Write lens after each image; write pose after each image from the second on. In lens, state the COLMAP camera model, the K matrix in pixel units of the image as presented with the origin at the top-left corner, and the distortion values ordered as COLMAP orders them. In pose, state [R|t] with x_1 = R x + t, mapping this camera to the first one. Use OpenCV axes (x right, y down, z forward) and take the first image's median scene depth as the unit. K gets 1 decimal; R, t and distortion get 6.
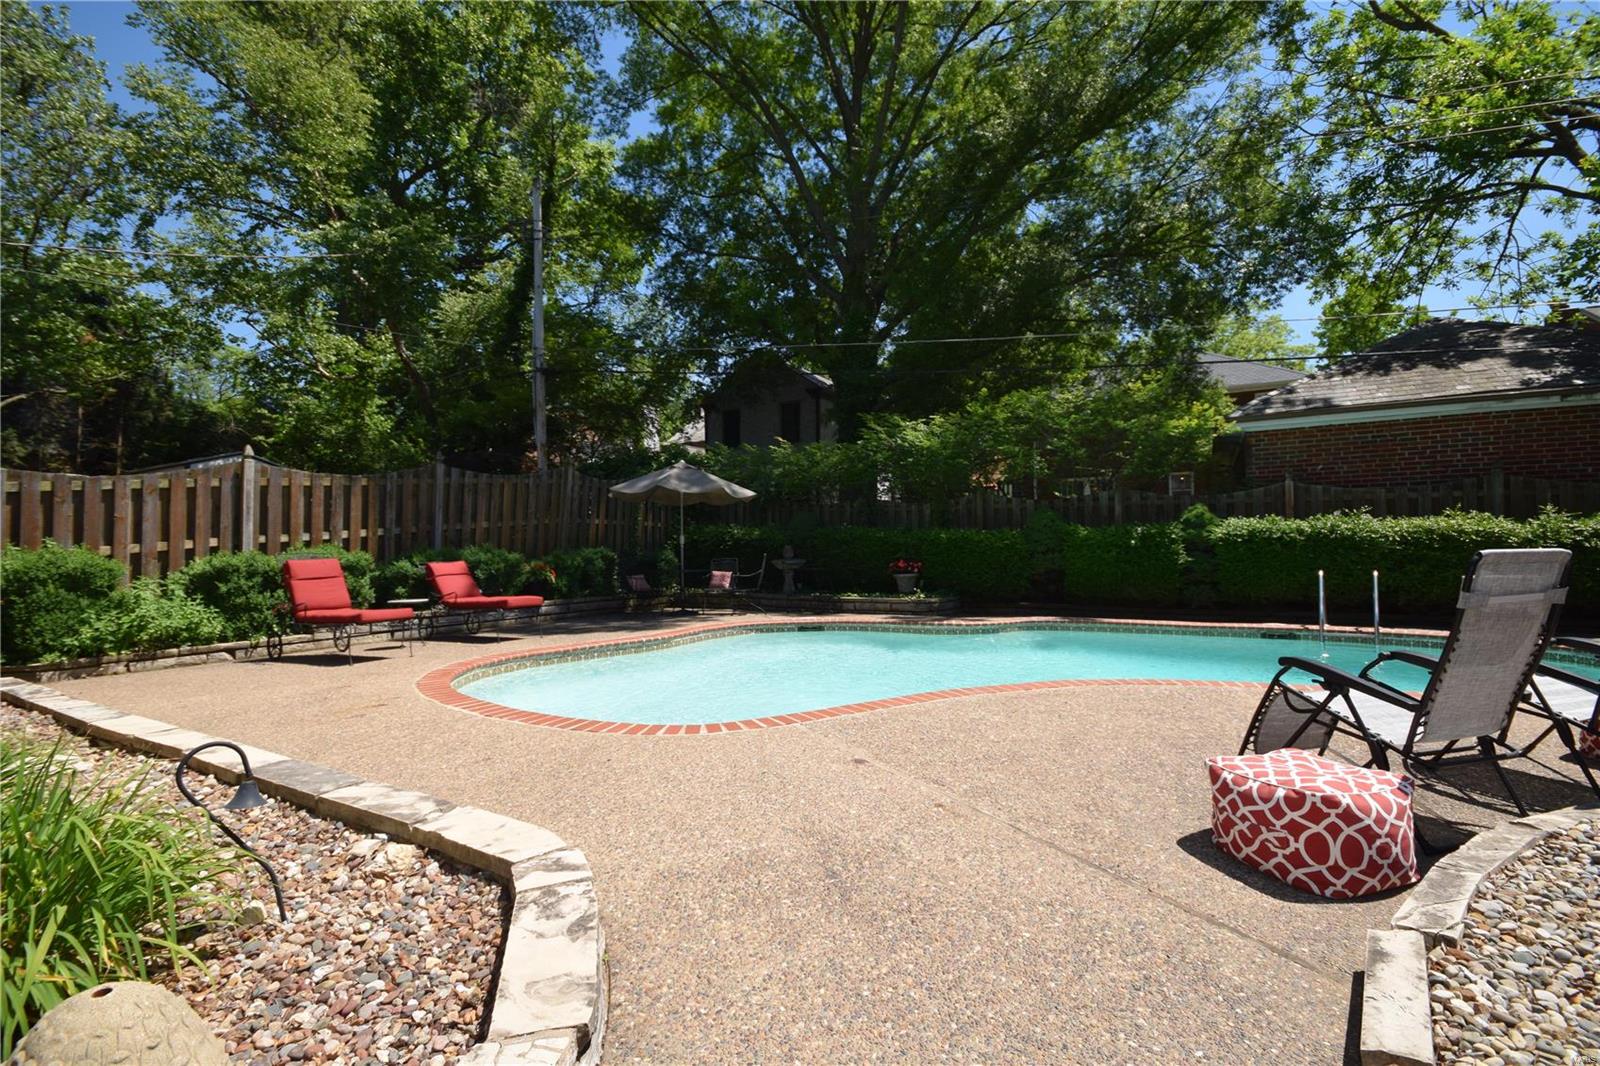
lens RADIAL K [[698.4, 0, 800.0], [0, 698.4, 533.0], [0, 0, 1]] dist [-0.008648, -0.000842]
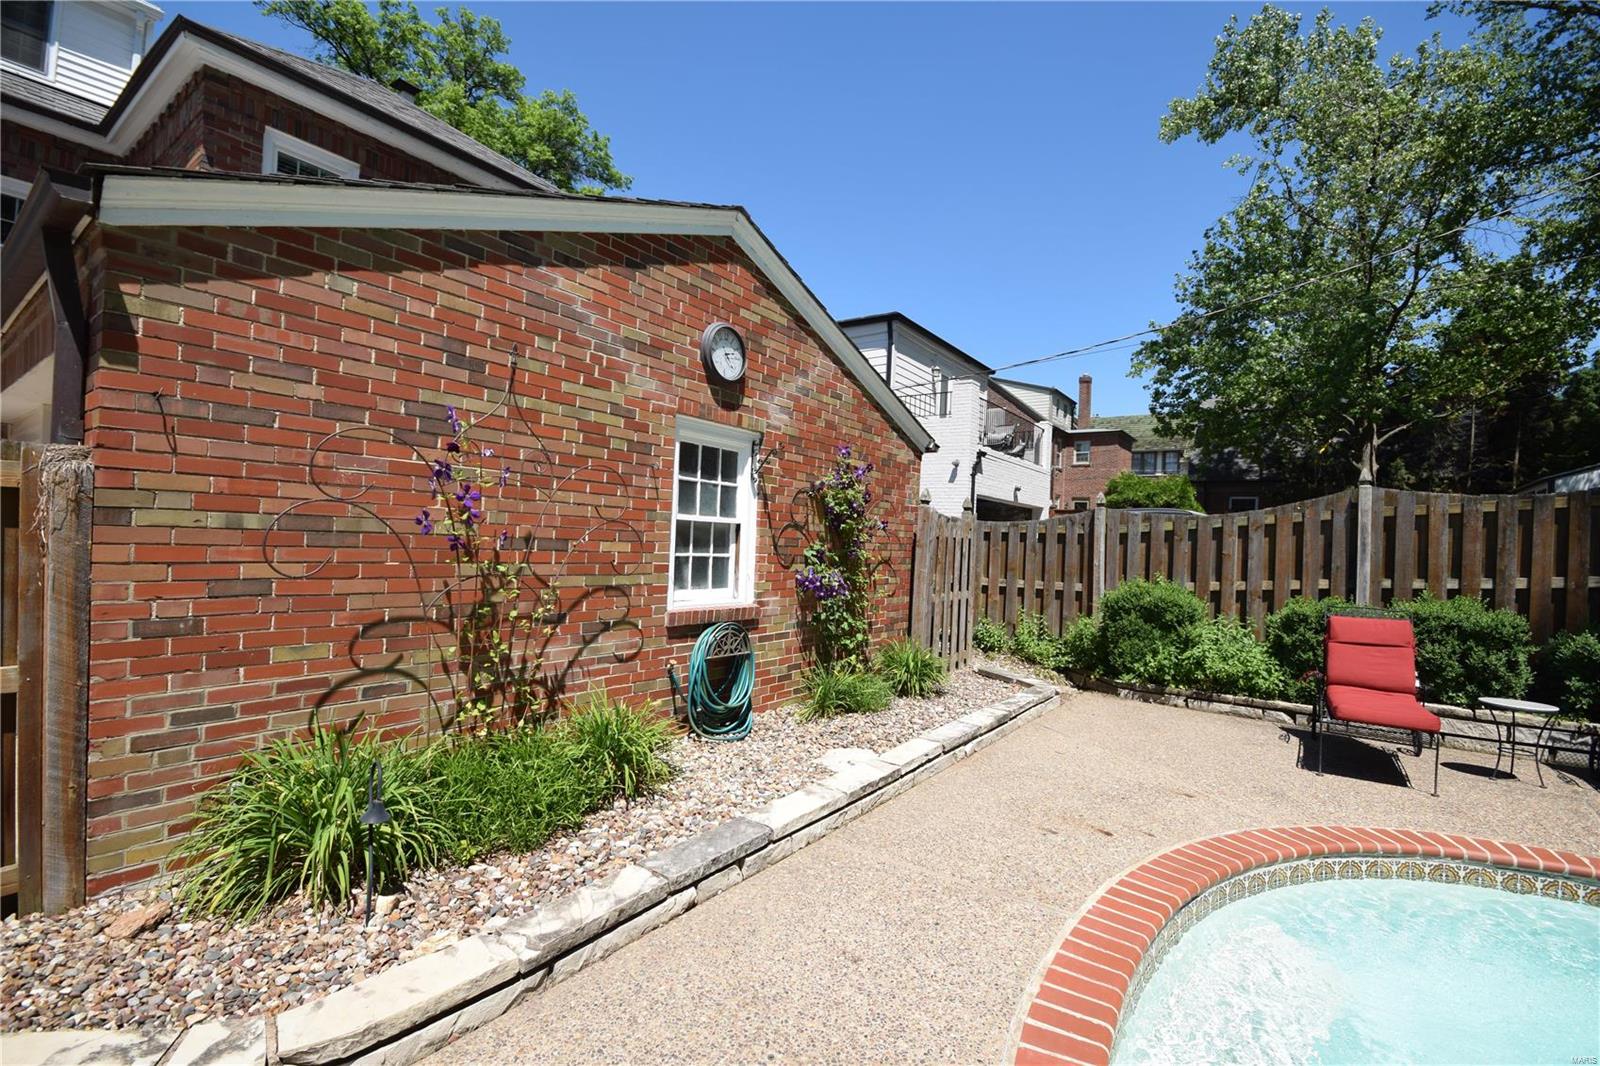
lens RADIAL K [[698.4, 0, 800.0], [0, 698.4, 533.0], [0, 0, 1]] dist [-0.008648, -0.000842]
pose [[-0.119492, -0.004921, -0.992823, 0.108177], [-0.021175, 0.999773, -0.002407, -0.037992], [0.992609, 0.020736, -0.119569, 0.493977]]
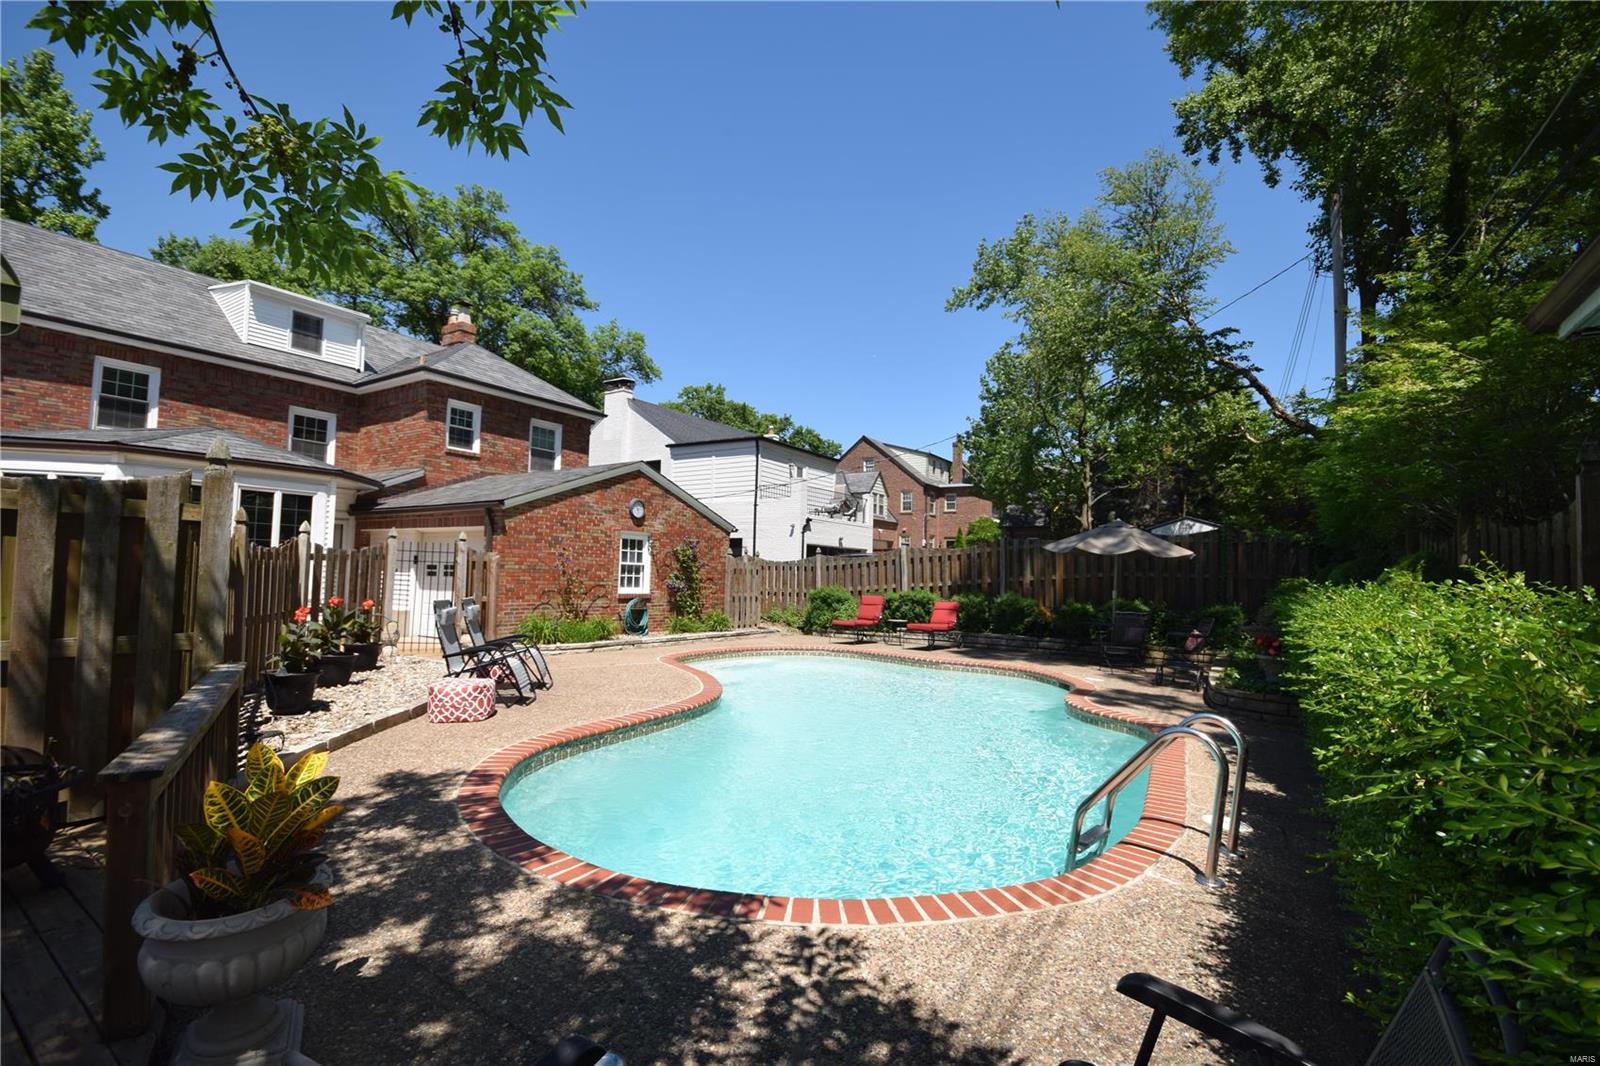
lens RADIAL K [[698.5, 0, 800.0], [0, 698.5, 533.0], [0, 0, 1]] dist [-0.019633, -0.000487]
pose [[-0.071465, -0.052402, -0.996066, 1.414999], [-0.006637, 0.998622, -0.052061, -0.038172], [0.997421, 0.002890, -0.071715, 0.949302]]
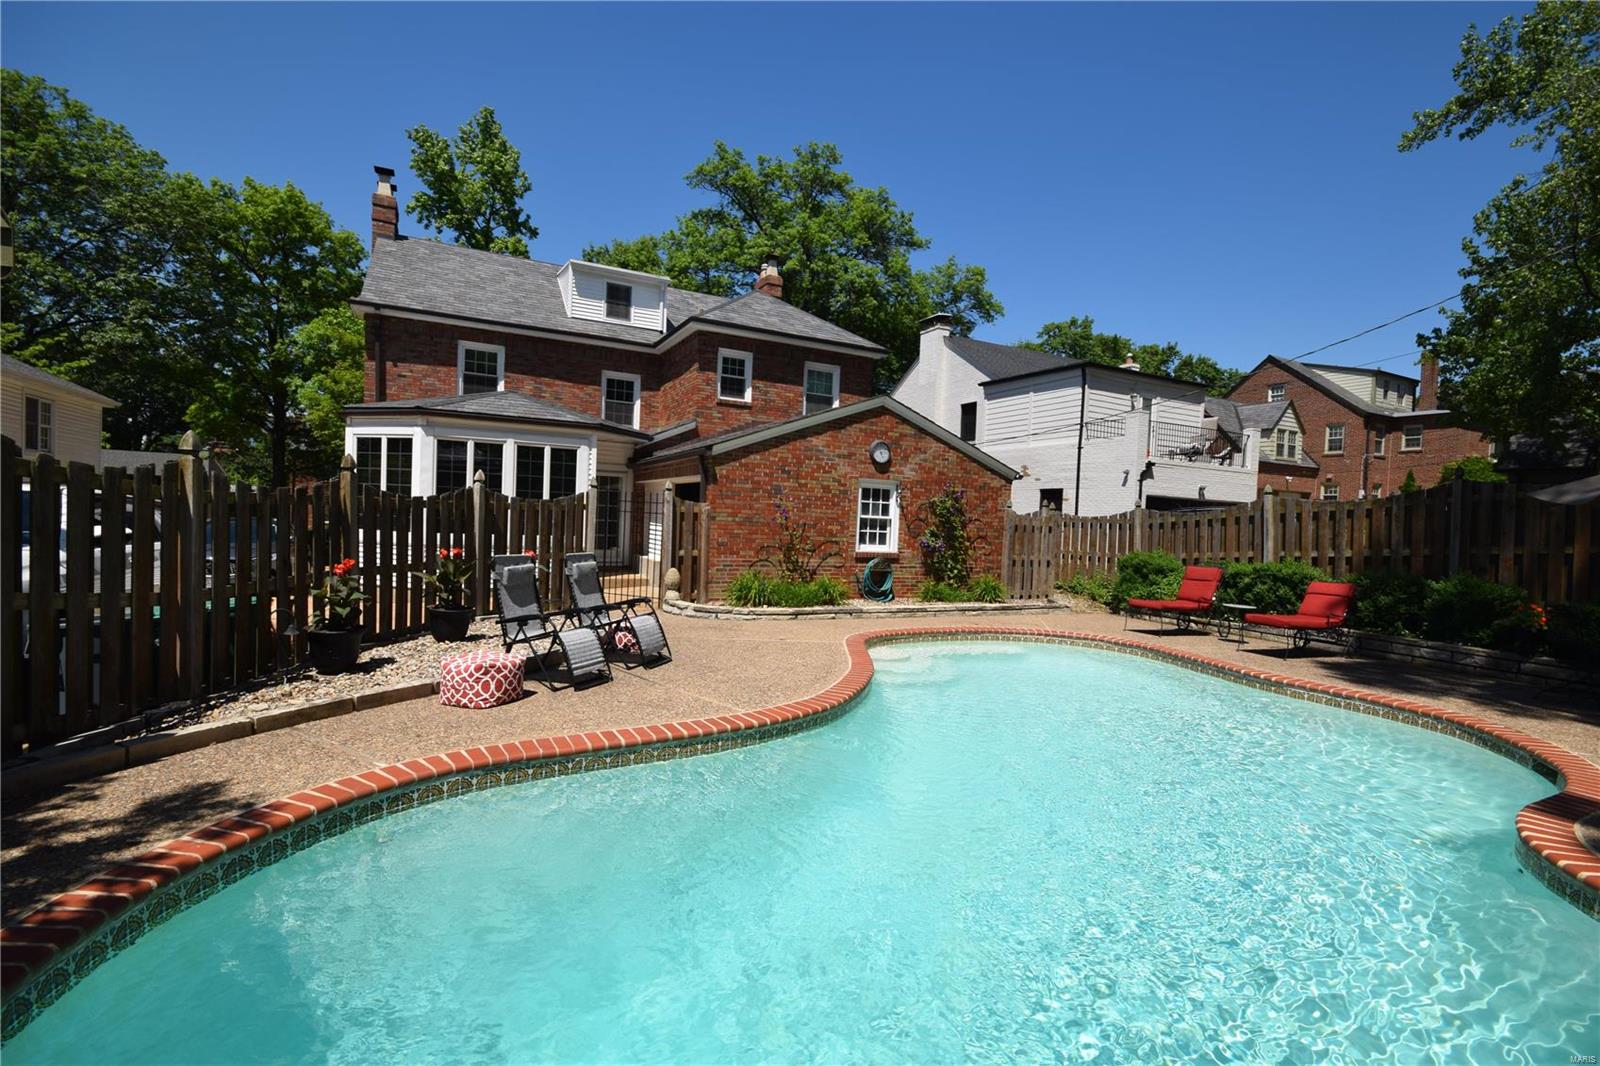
lens RADIAL K [[698.4, 0, 800.0], [0, 698.4, 533.0], [0, 0, 1]] dist [-0.008648, -0.000842]
pose [[-0.563707, 0.004613, -0.825962, 0.966070], [-0.021707, 0.999556, 0.020396, -0.043347], [0.825689, 0.029427, -0.563357, 1.138808]]
